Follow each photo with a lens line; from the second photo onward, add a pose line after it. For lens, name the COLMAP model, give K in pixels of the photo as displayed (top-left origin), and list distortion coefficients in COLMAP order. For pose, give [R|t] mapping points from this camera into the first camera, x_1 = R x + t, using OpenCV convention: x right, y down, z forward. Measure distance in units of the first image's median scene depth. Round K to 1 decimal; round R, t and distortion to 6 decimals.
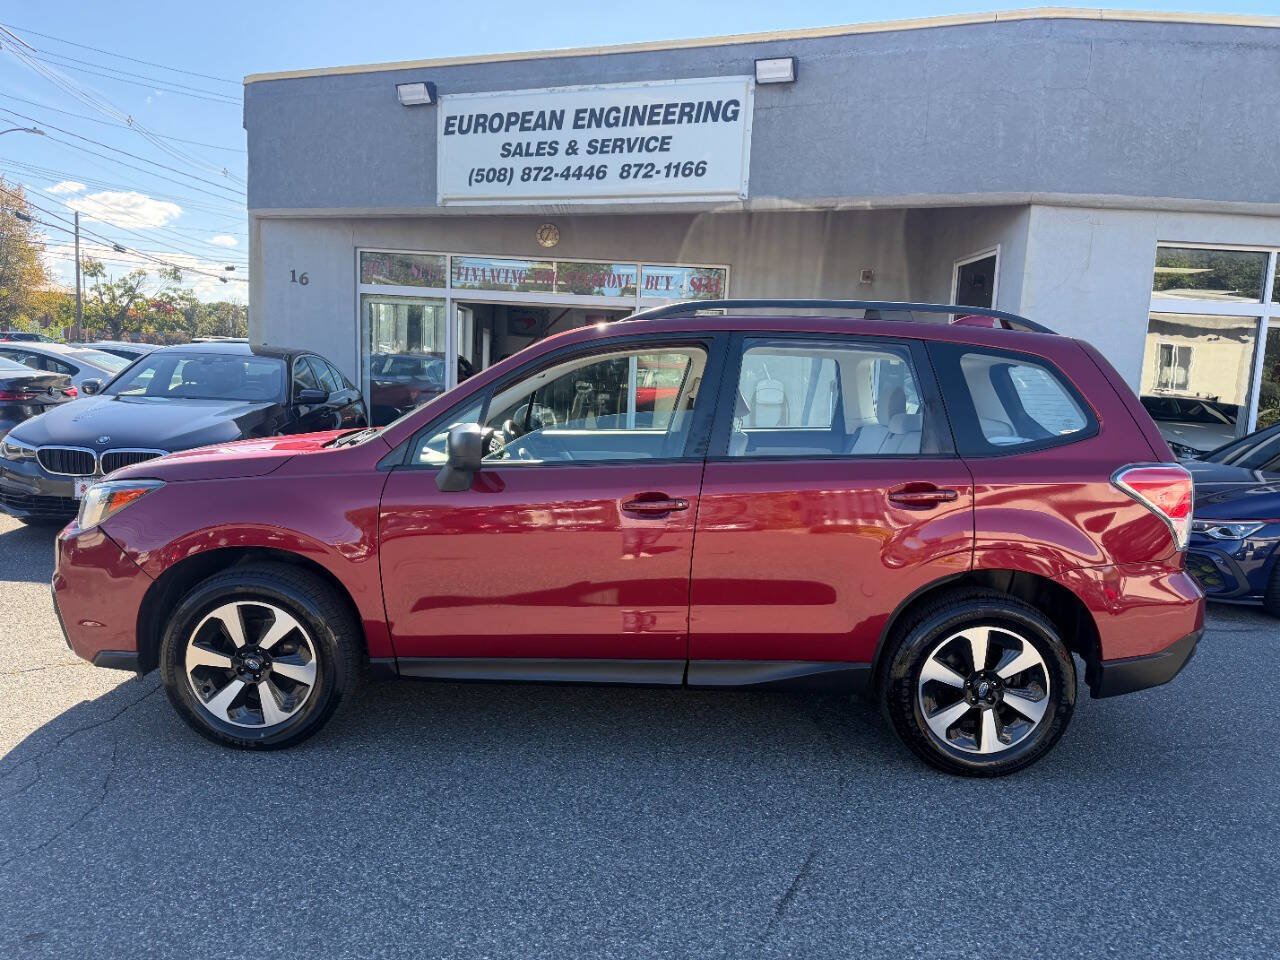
lens RADIAL K [[918.2, 0, 640.0], [0, 918.2, 480.0], [0, 0, 1]] dist [0.077211, -0.084037]
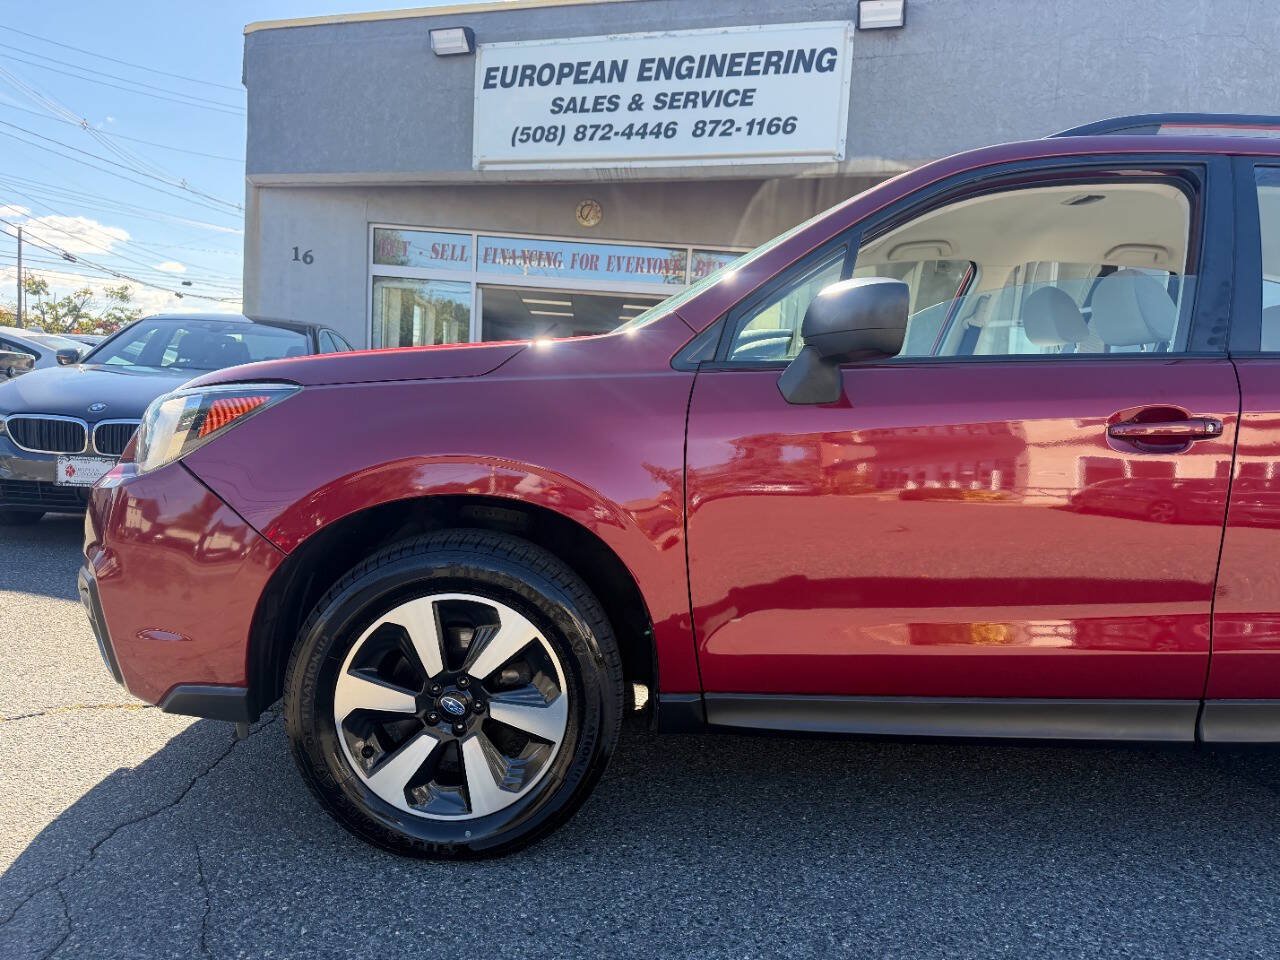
lens RADIAL K [[906.9, 0, 640.0], [0, 906.9, 480.0], [0, 0, 1]] dist [0.054720, -0.056012]
pose [[0.998183, 0.006224, 0.059925, -0.122345], [-0.004066, 0.999342, -0.036053, 0.028884], [-0.060110, 0.035744, 0.997552, 0.157025]]
